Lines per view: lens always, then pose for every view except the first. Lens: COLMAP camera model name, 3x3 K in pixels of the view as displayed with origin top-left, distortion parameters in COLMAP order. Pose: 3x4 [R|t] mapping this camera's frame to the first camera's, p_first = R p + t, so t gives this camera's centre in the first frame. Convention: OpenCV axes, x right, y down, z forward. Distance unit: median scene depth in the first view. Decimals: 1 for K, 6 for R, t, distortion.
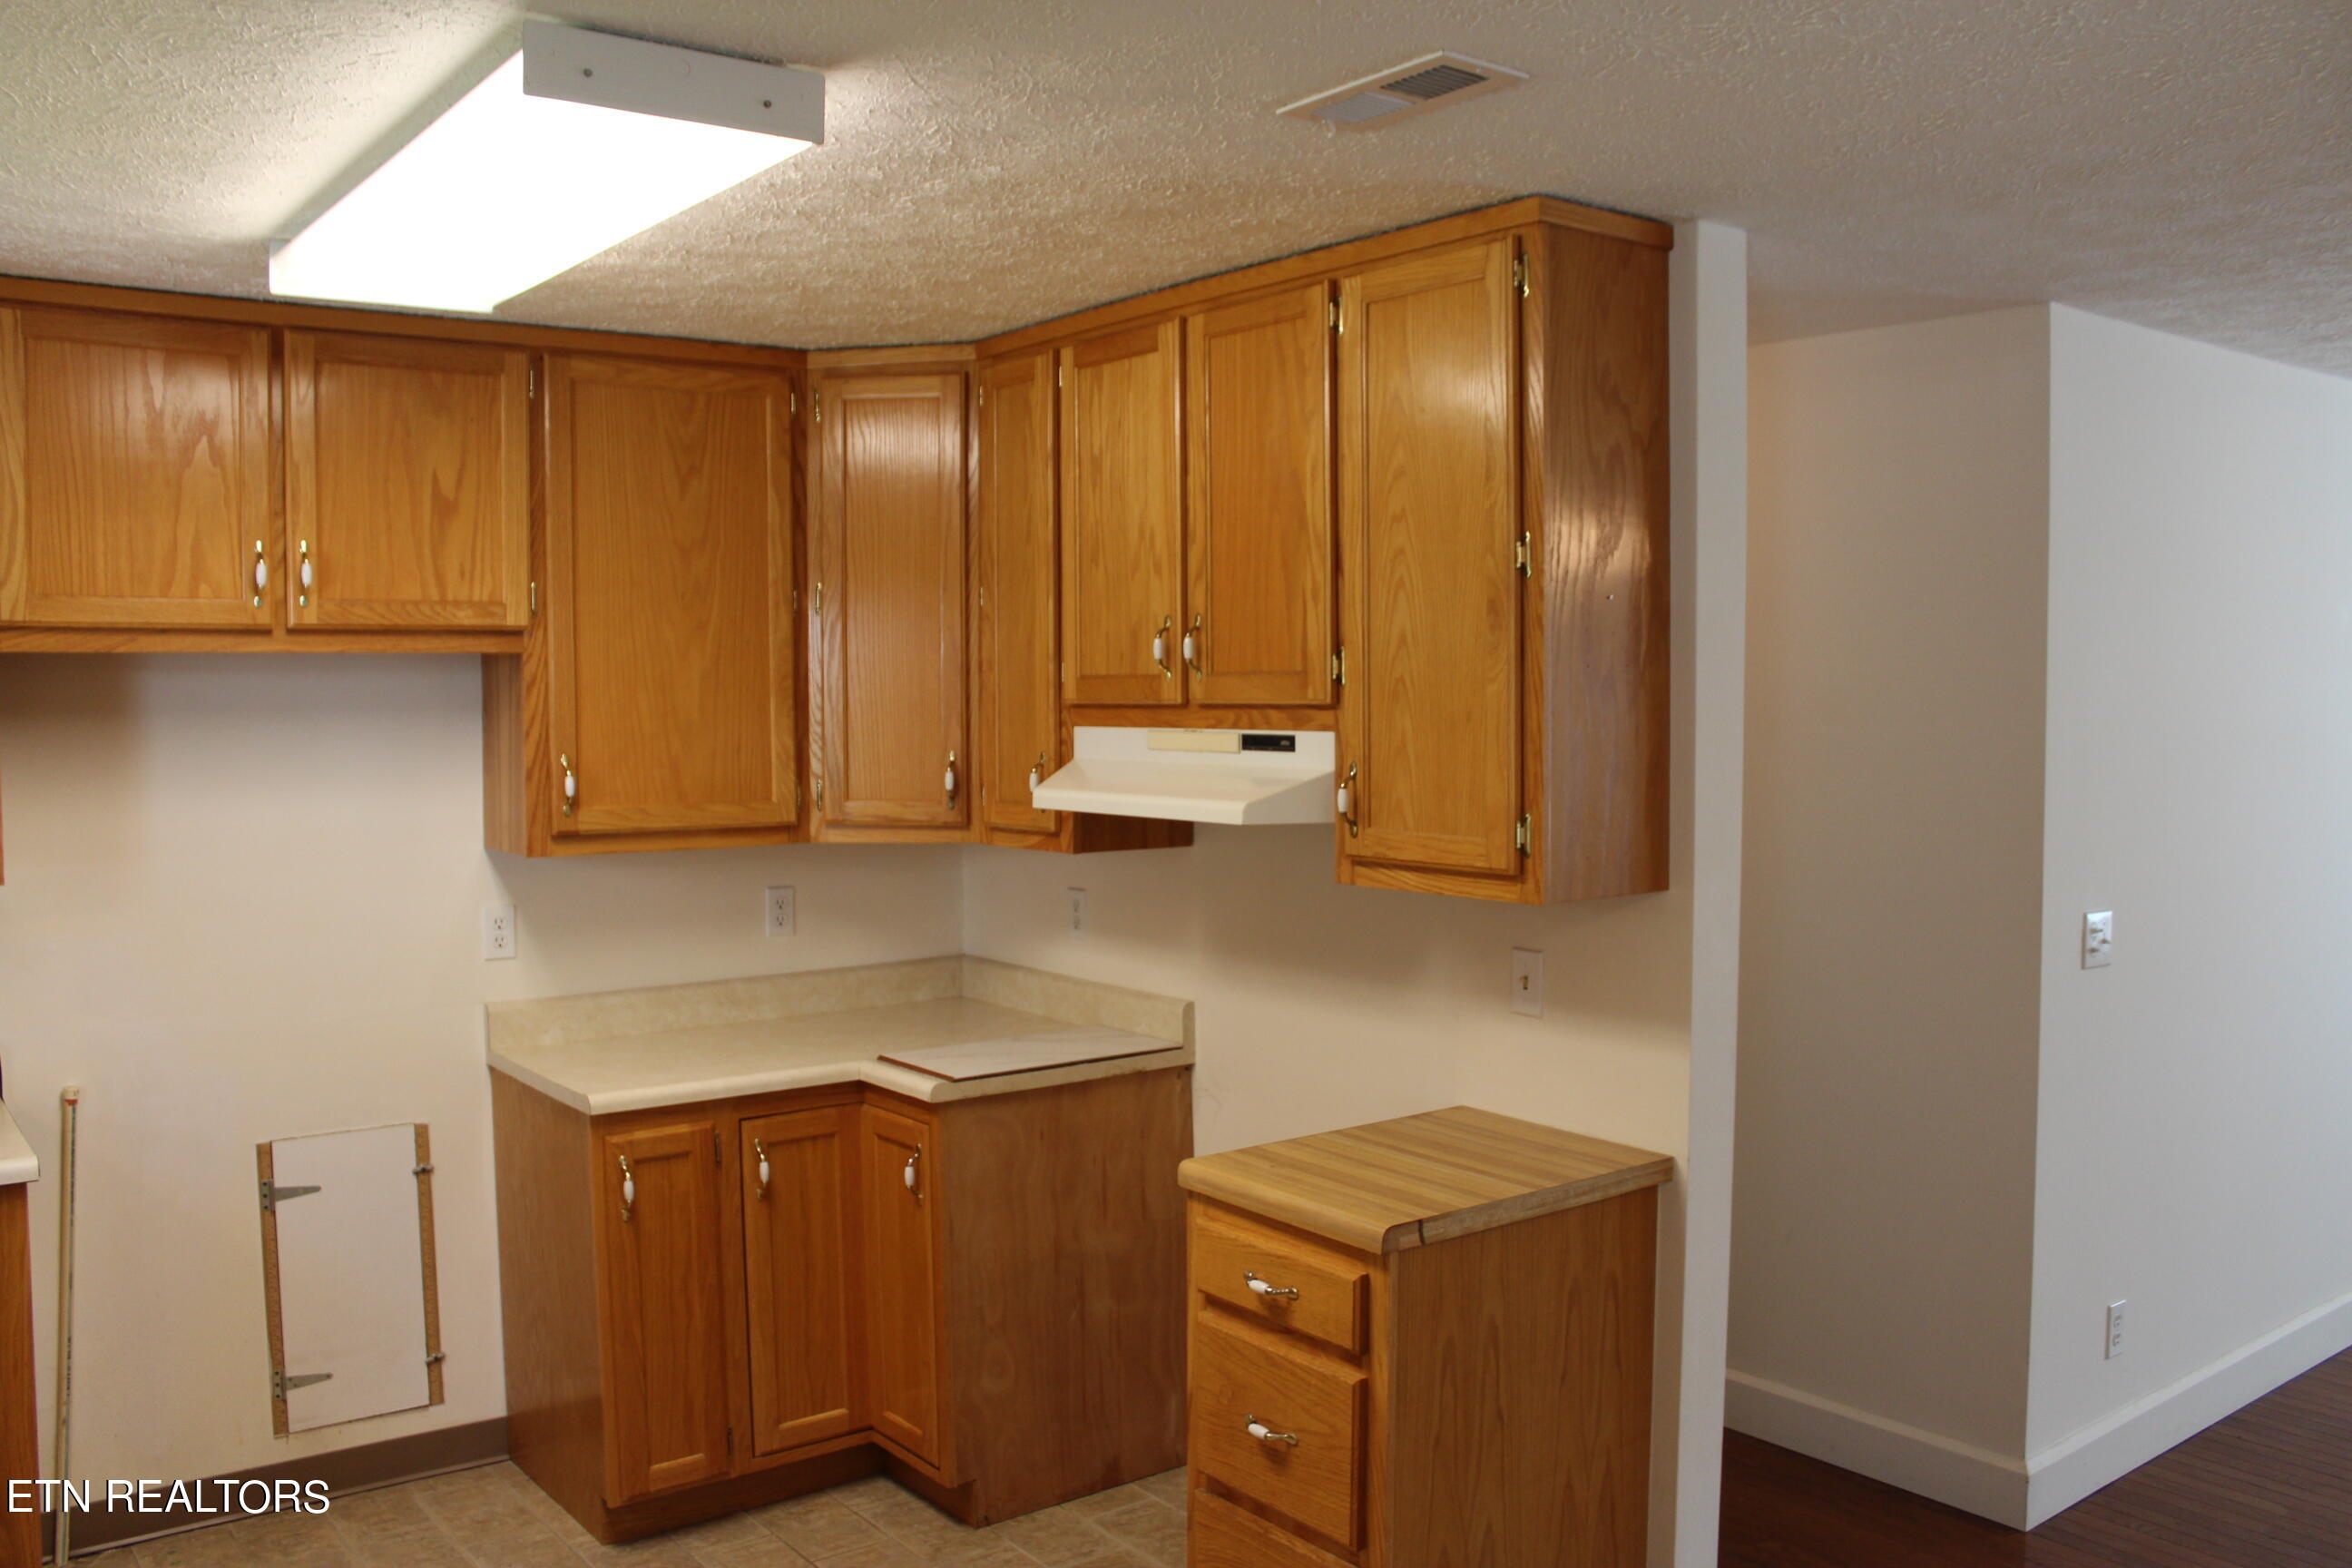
lens RADIAL K [[1955.2, 0, 1167.7], [0, 1955.2, 793.6], [0, 0, 1]] dist [-0.165305, 0.151511]
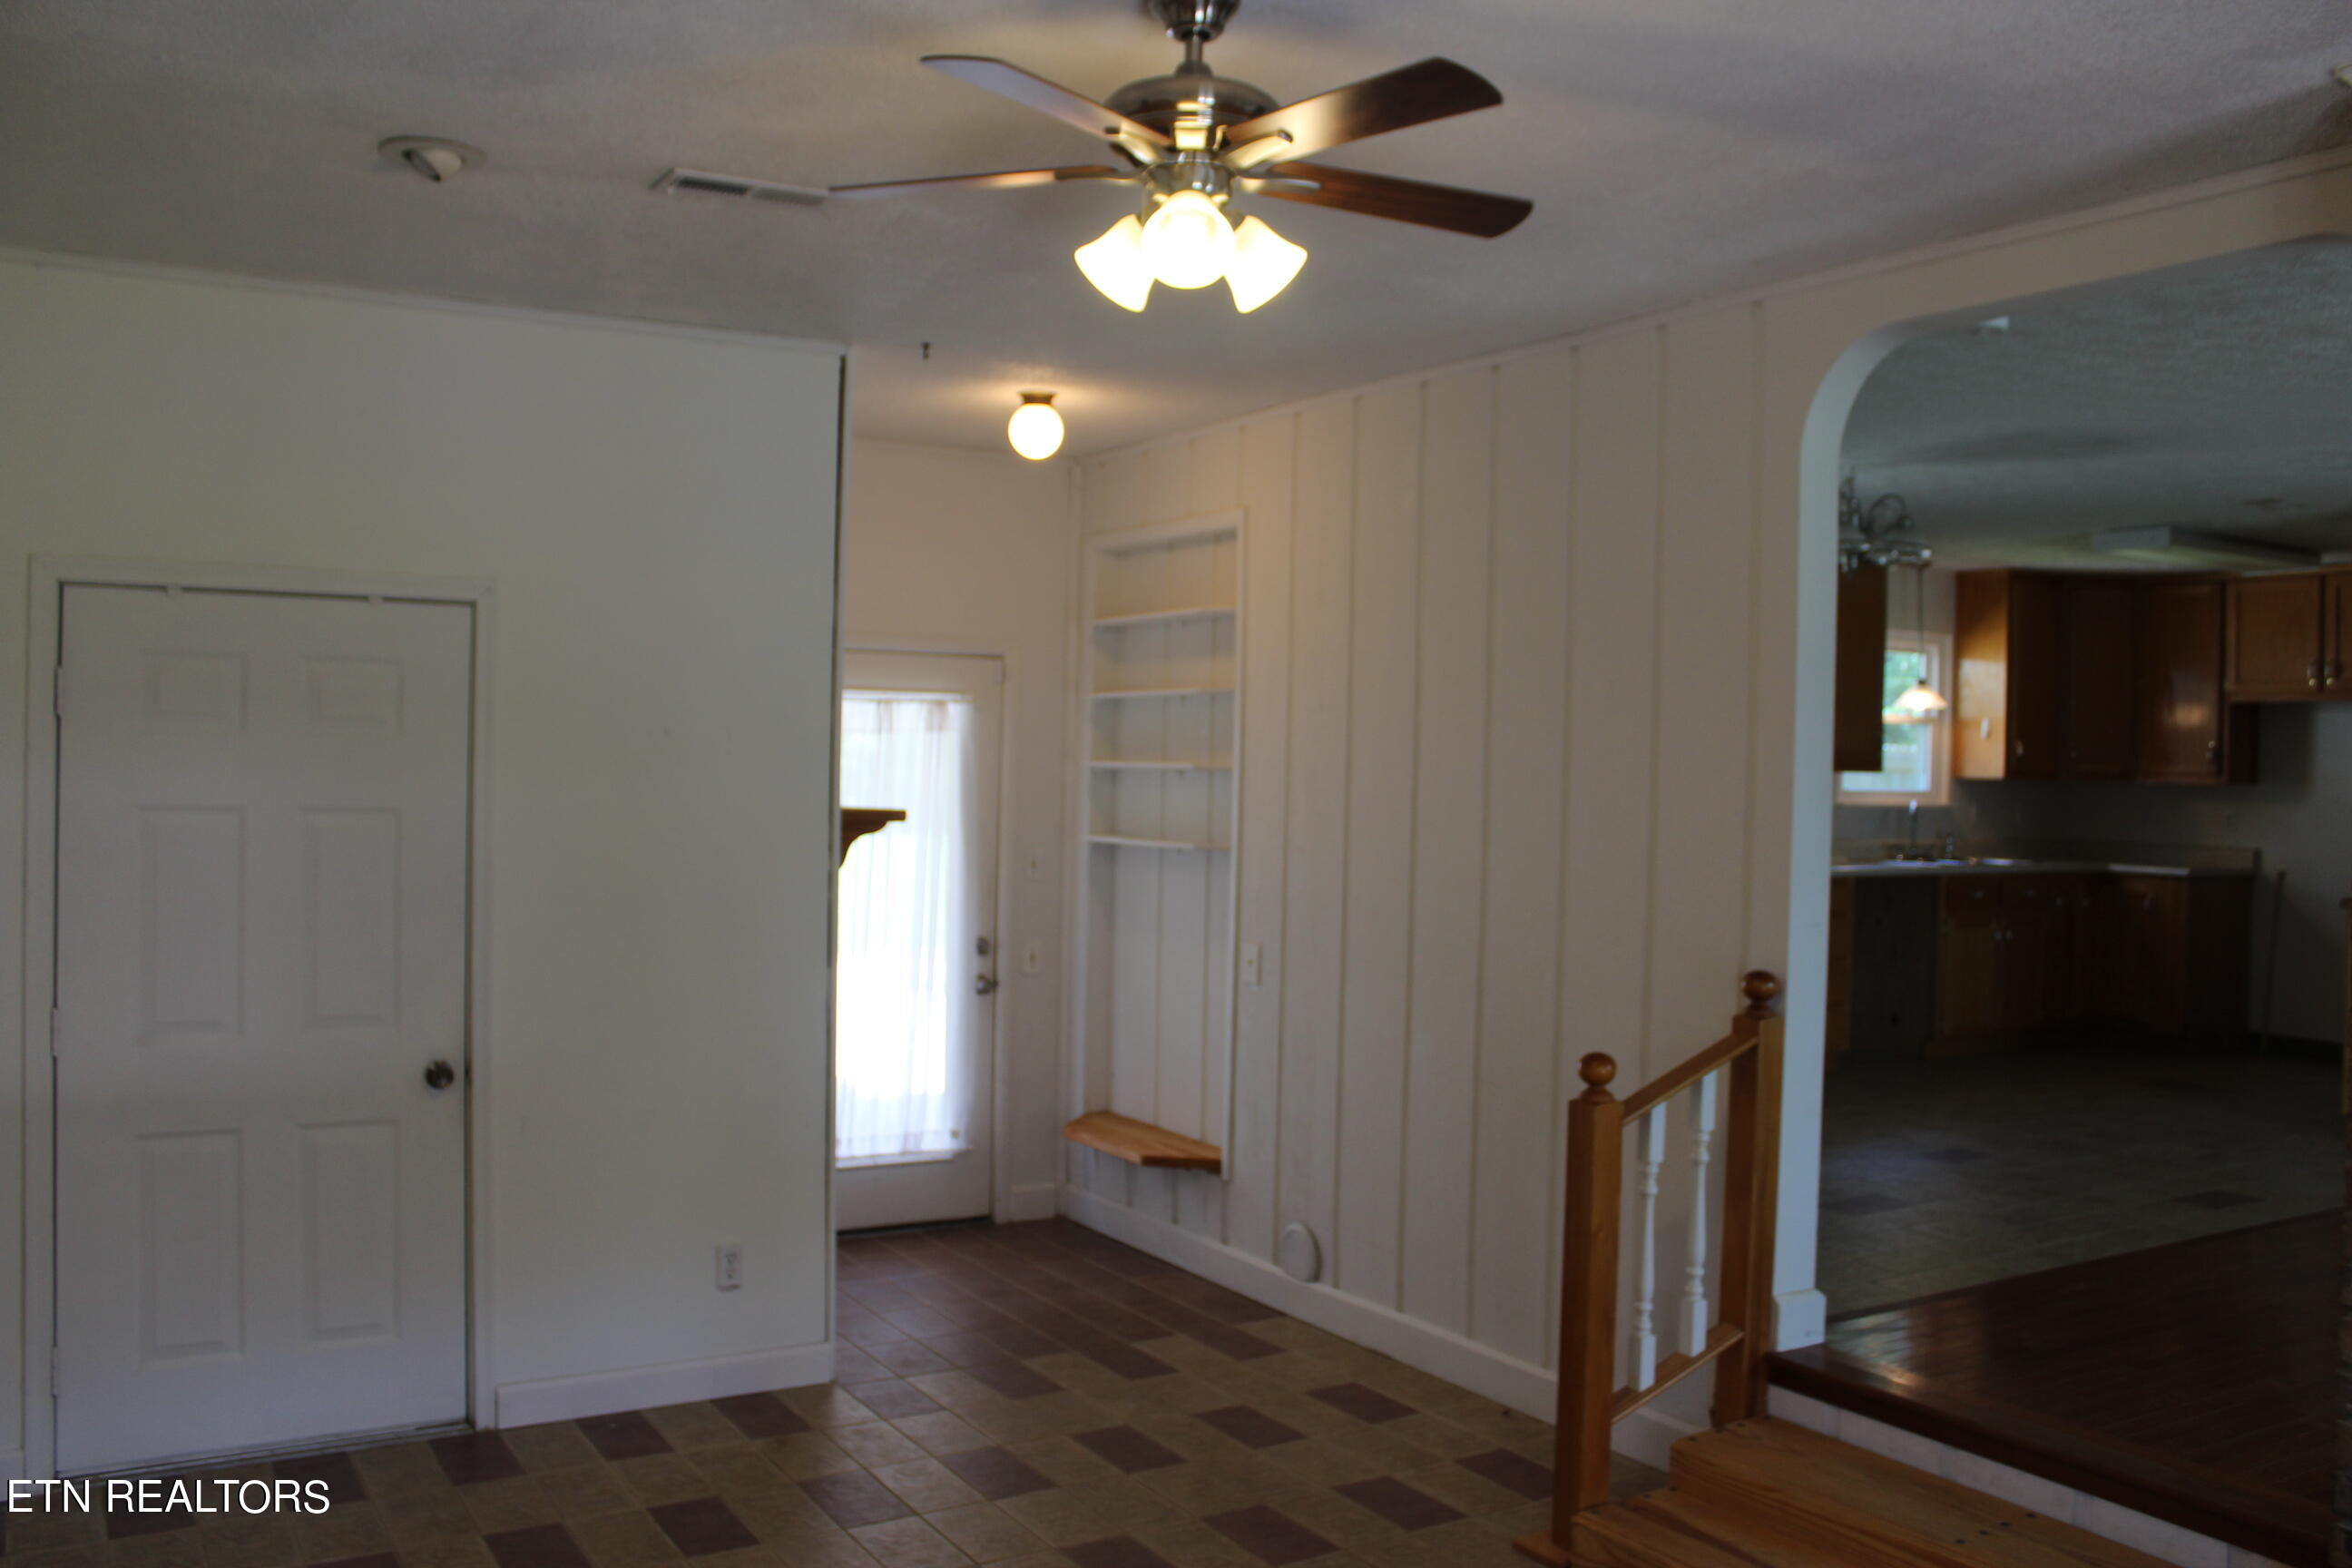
lens RADIAL K [[1937.2, 0, 1165.8], [0, 1937.2, 775.0], [0, 0, 1]] dist [-0.159201, 0.138581]
pose [[-0.103794, 0.003895, -0.994591, 2.398554], [-0.075930, 0.997043, 0.011829, 0.124358], [0.991696, 0.076747, -0.103191, -0.304589]]
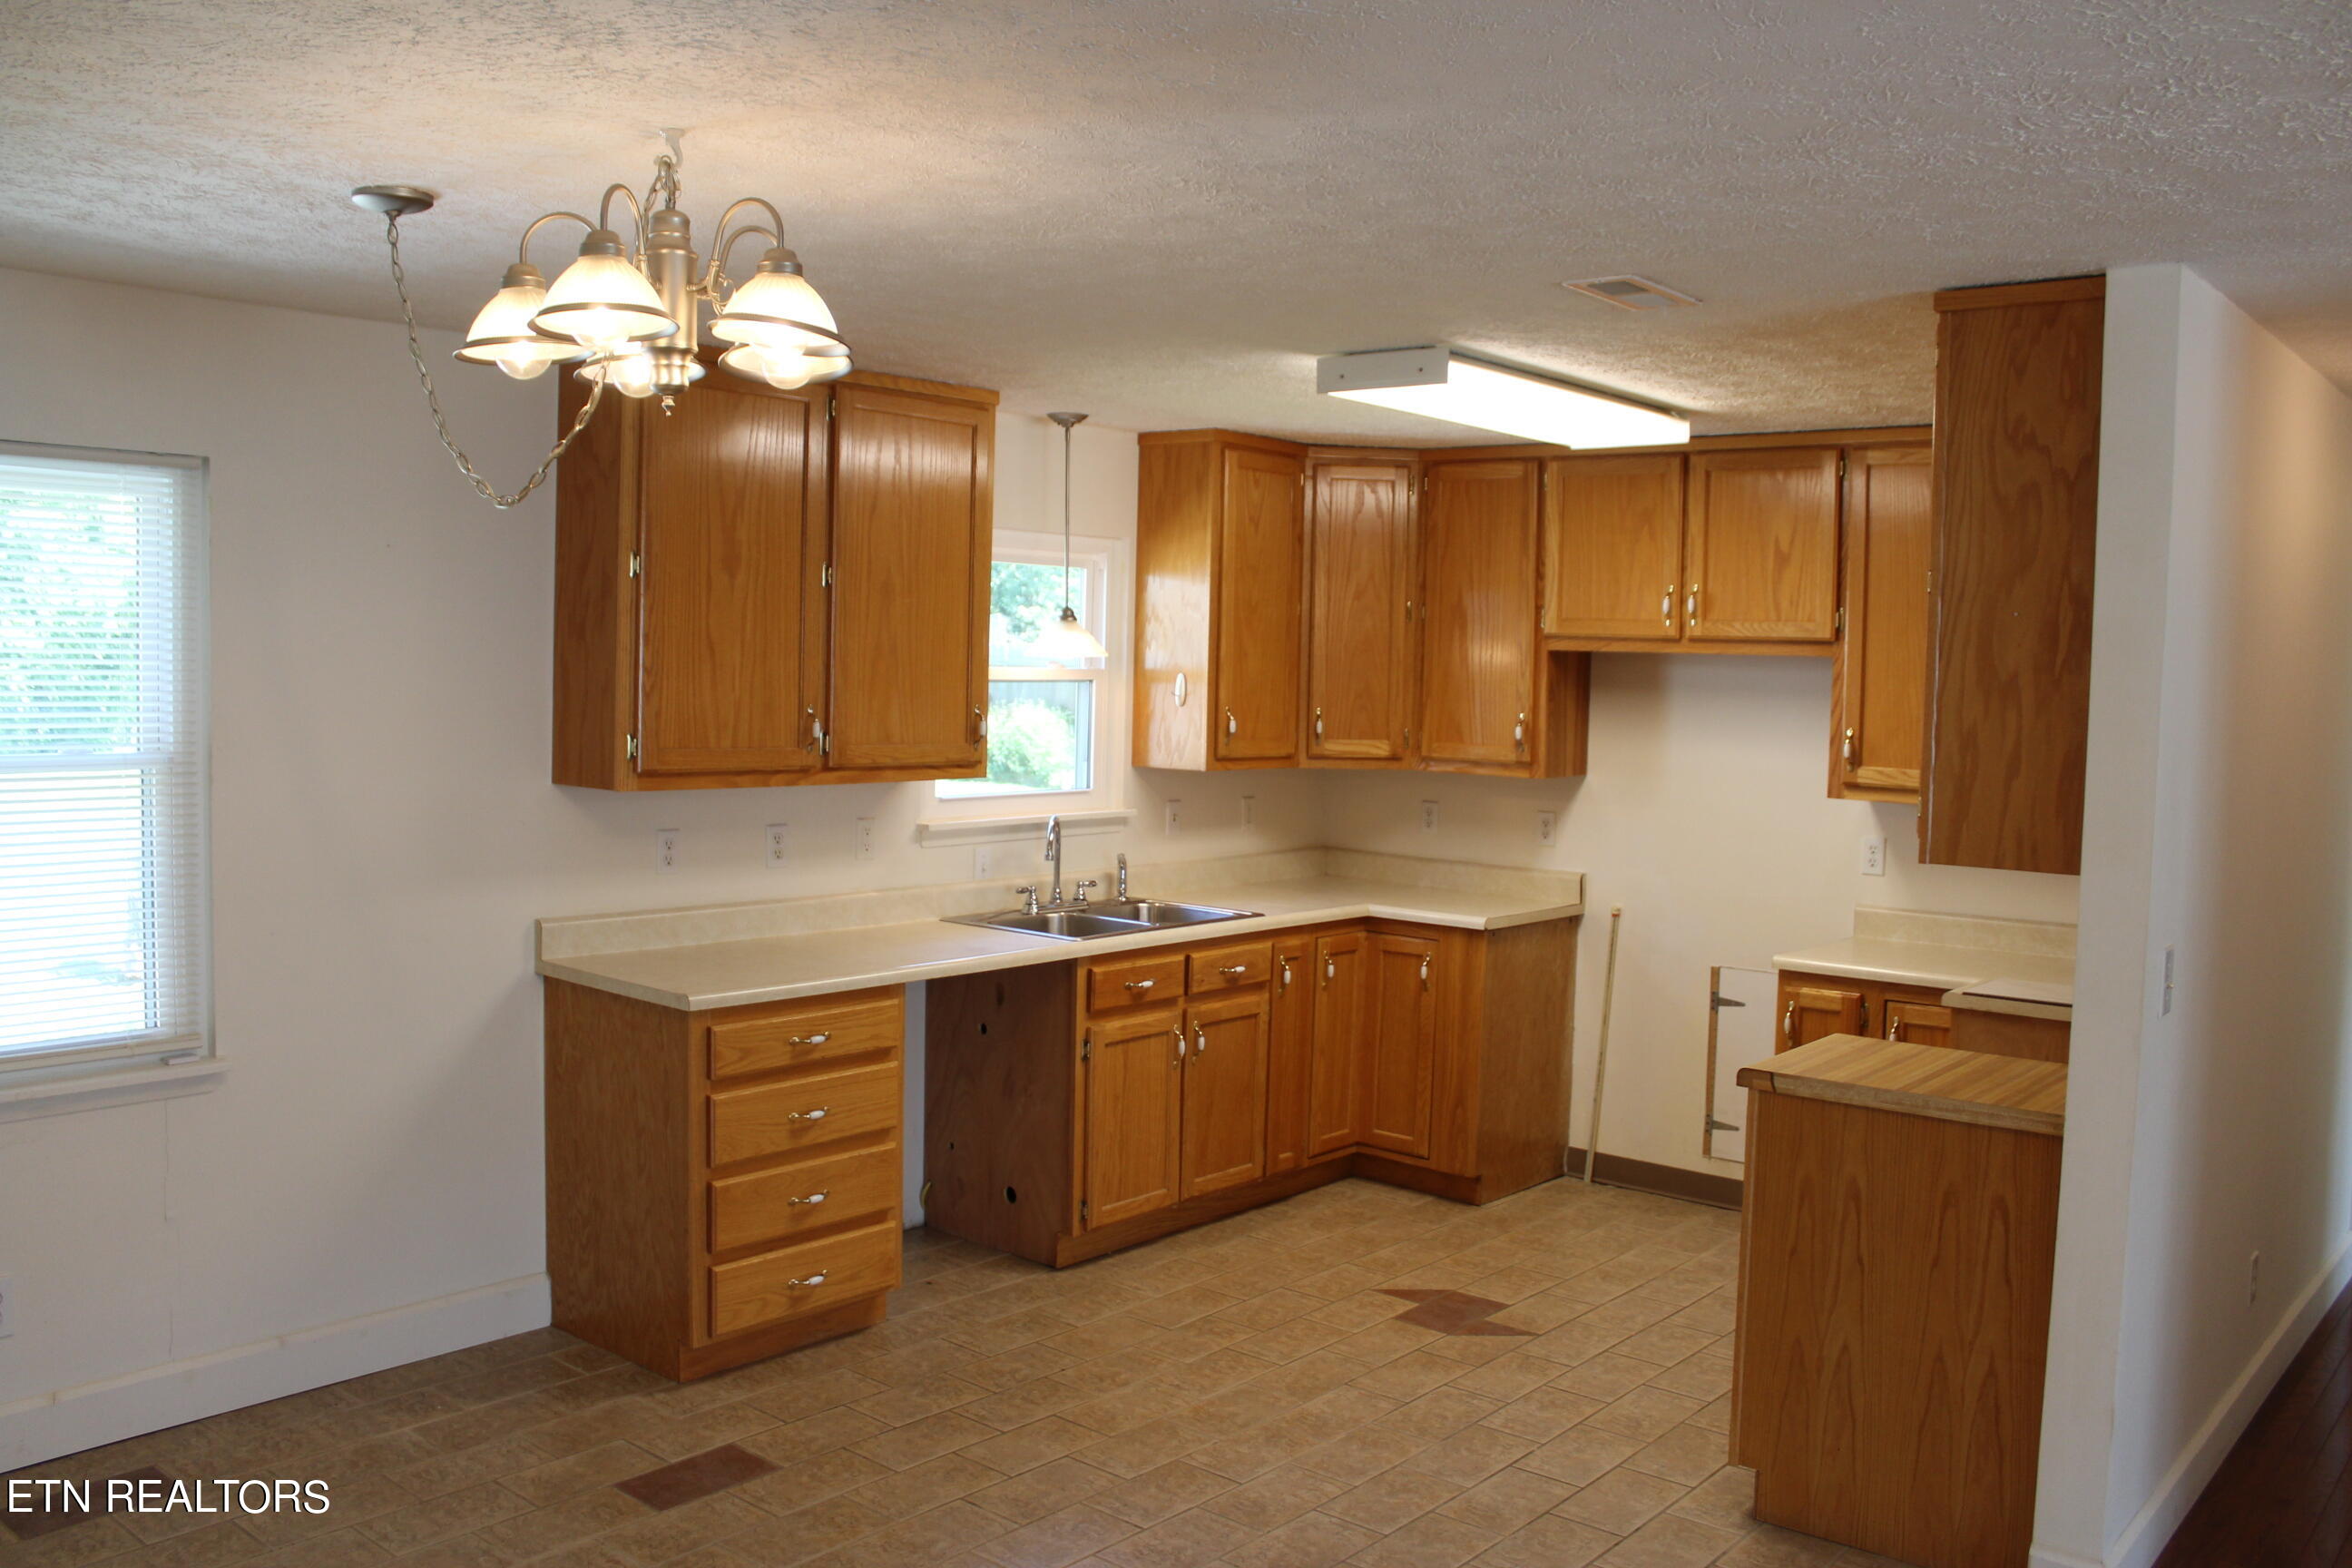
lens RADIAL K [[1955.2, 0, 1167.7], [0, 1955.2, 793.6], [0, 0, 1]] dist [-0.165305, 0.151511]
pose [[0.219290, 0.073745, -0.972869, 1.159695], [-0.076516, 0.995368, 0.058203, -0.019405], [0.972655, 0.061677, 0.223917, 0.230827]]
